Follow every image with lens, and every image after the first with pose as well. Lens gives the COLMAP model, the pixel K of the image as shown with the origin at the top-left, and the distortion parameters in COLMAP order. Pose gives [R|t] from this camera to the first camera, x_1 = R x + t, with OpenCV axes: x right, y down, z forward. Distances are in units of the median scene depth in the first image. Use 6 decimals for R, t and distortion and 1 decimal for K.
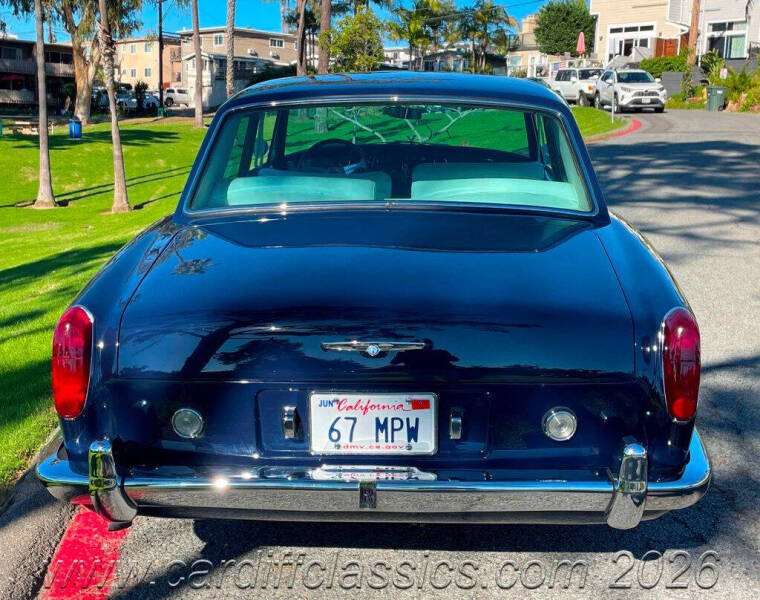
lens RADIAL K [[1007.4, 0, 380.8], [0, 1007.4, 297.4], [0, 0, 1]] dist [0.025395, 0.000000]
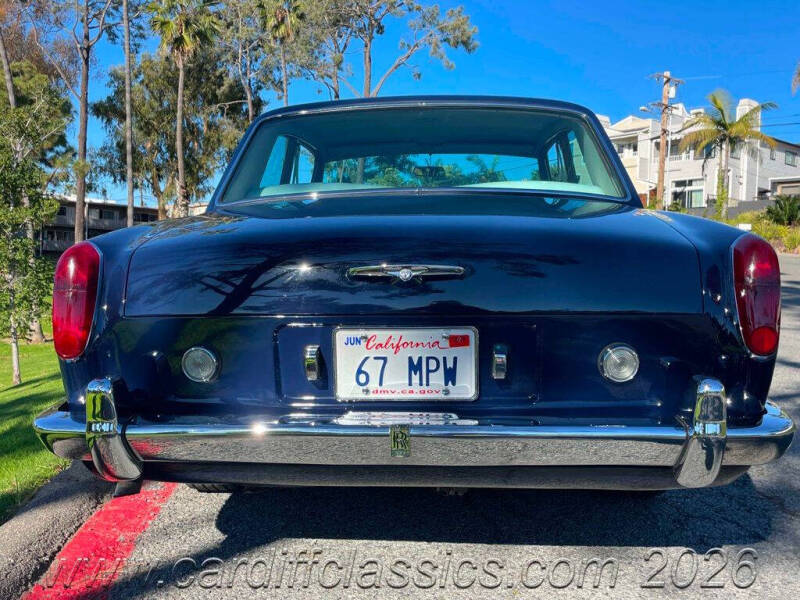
lens RADIAL K [[820.7, 0, 376.8], [0, 820.7, 305.8], [0, 0, 1]] dist [0.018670, 0.000000]
pose [[0.999434, -0.004584, -0.033333, -0.008614], [0.000037, 0.990824, -0.135159, 0.170635], [0.033647, 0.135081, 0.990263, 0.272314]]
